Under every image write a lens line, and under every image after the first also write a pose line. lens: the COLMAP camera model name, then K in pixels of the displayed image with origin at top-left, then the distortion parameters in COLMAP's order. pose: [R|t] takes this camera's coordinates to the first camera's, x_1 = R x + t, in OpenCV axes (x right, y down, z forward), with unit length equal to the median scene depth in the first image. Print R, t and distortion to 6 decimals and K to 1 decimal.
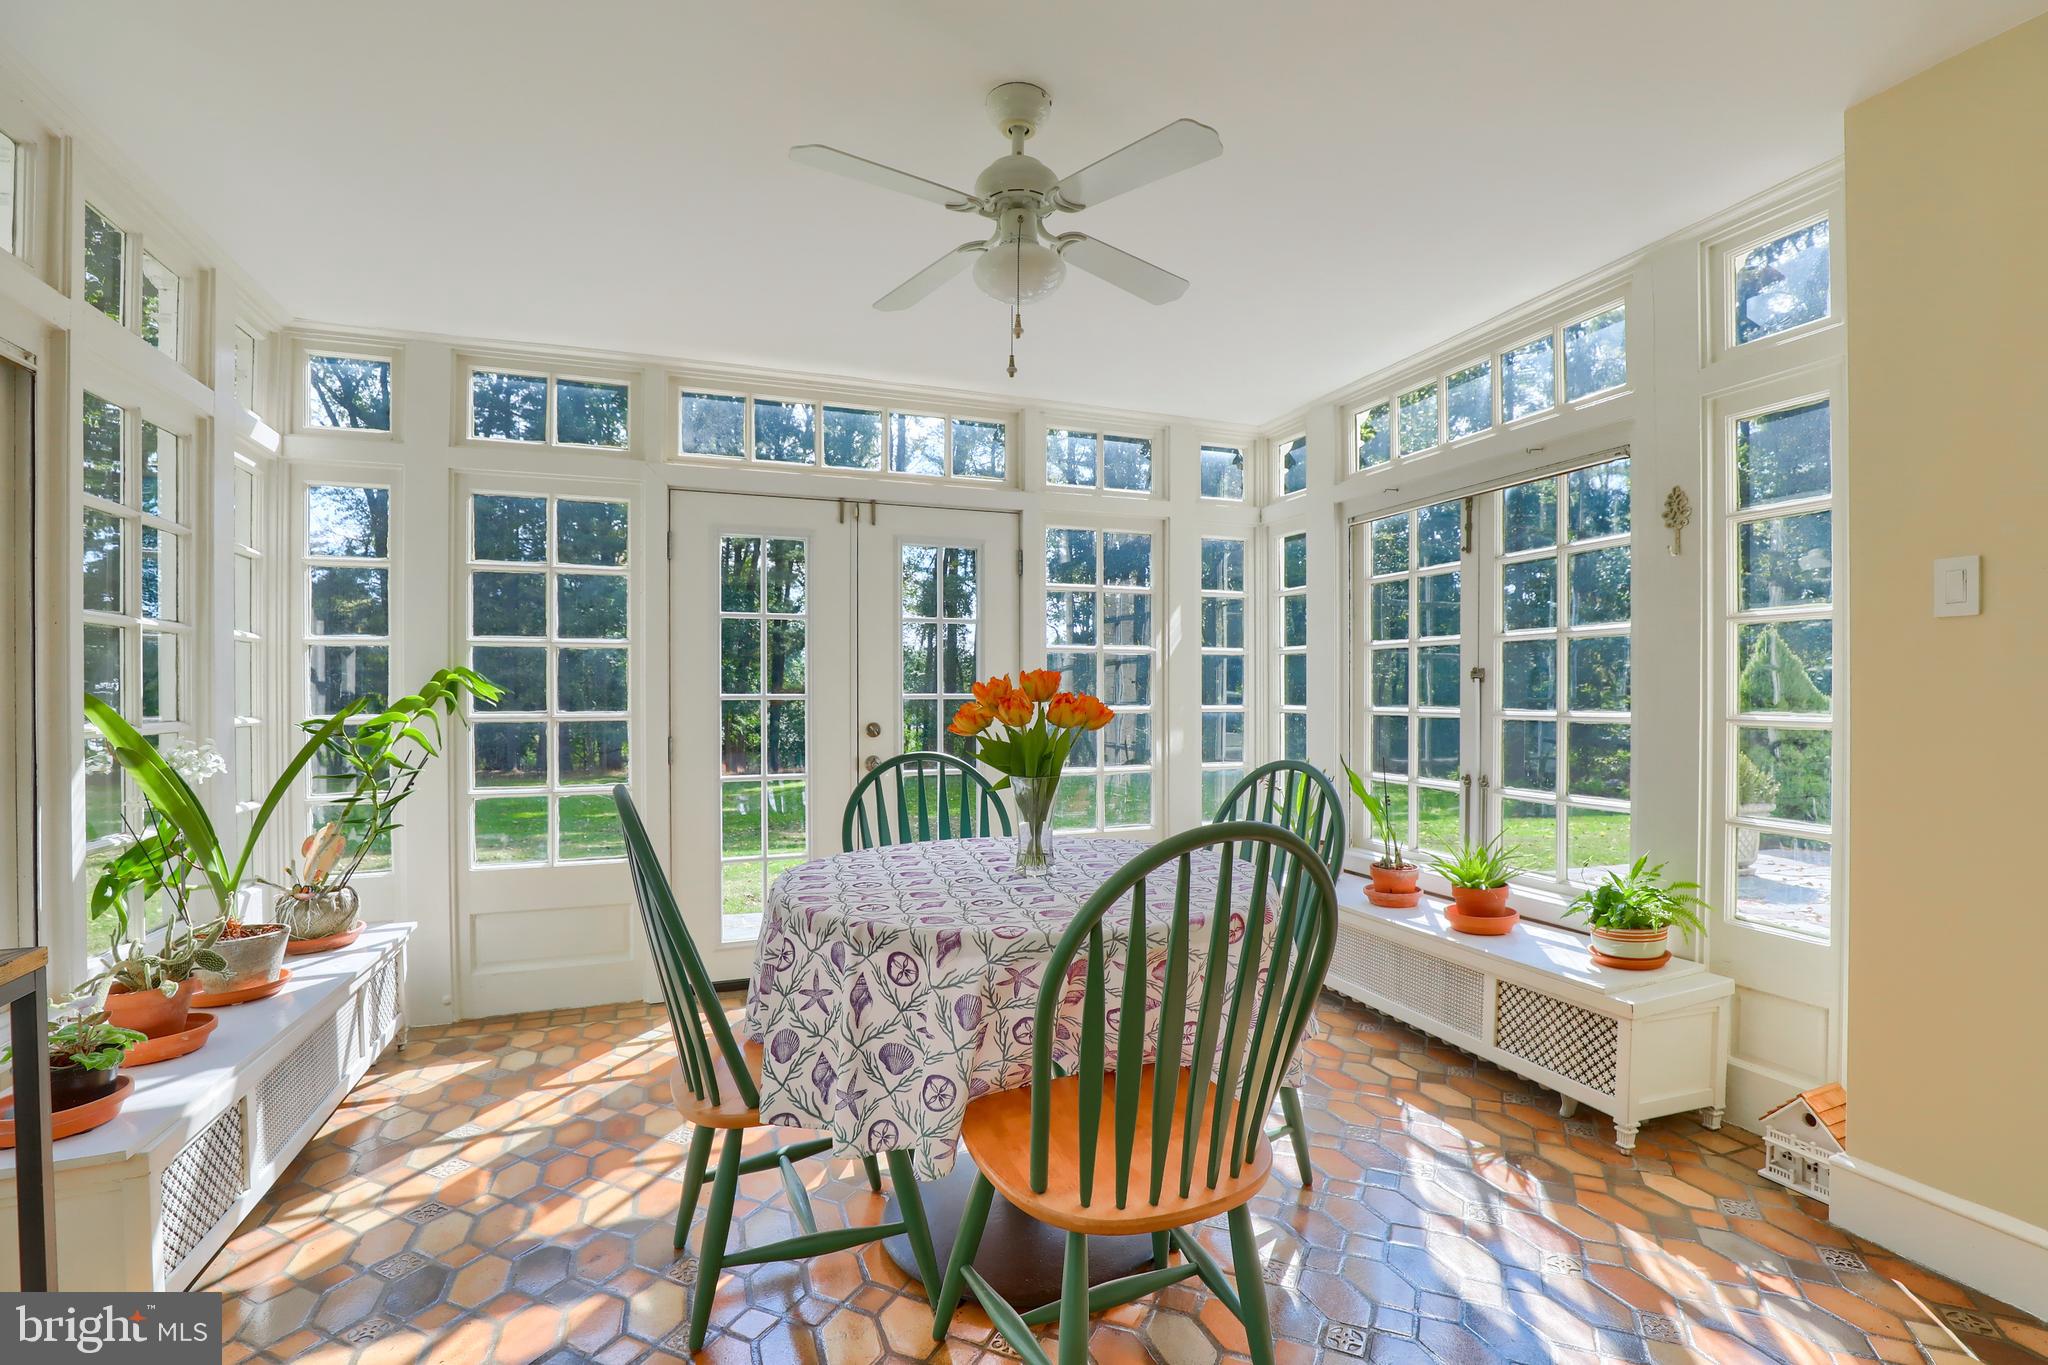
lens RADIAL K [[969.0, 0, 1055.9], [0, 969.0, 701.6], [0, 0, 1]] dist [-0.015023, 0.000094]
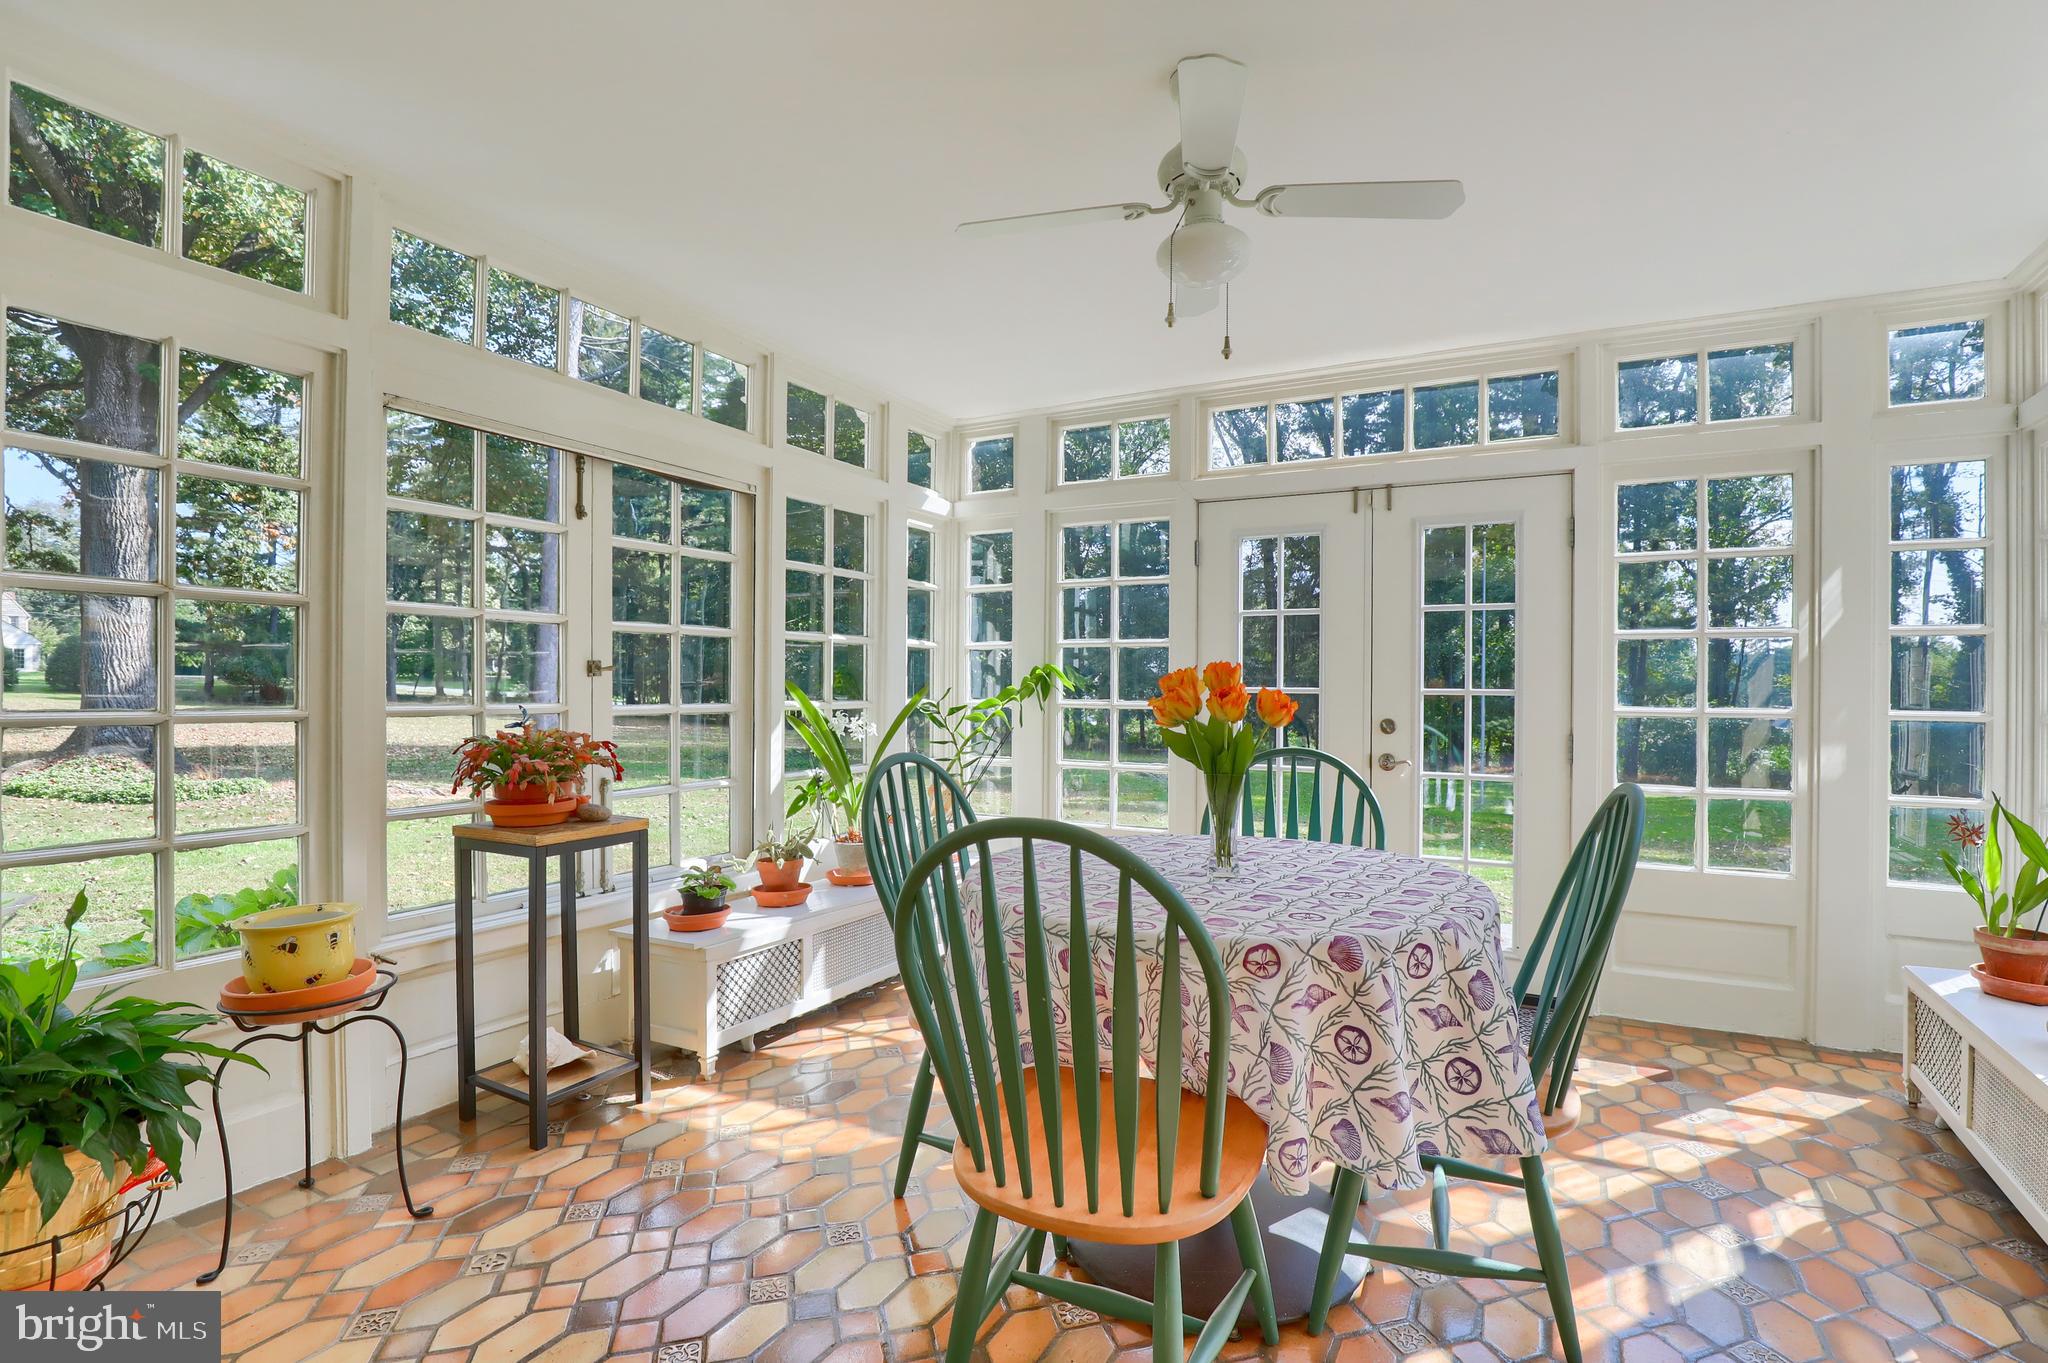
lens RADIAL K [[980.7, 0, 1064.6], [0, 980.7, 696.8], [0, 0, 1]] dist [-0.024953, 0.000204]
pose [[0.659391, 0.016157, -0.751626, 0.367162], [-0.016039, 0.999844, 0.007421, -0.002648], [0.751629, 0.007162, 0.659547, 0.151118]]
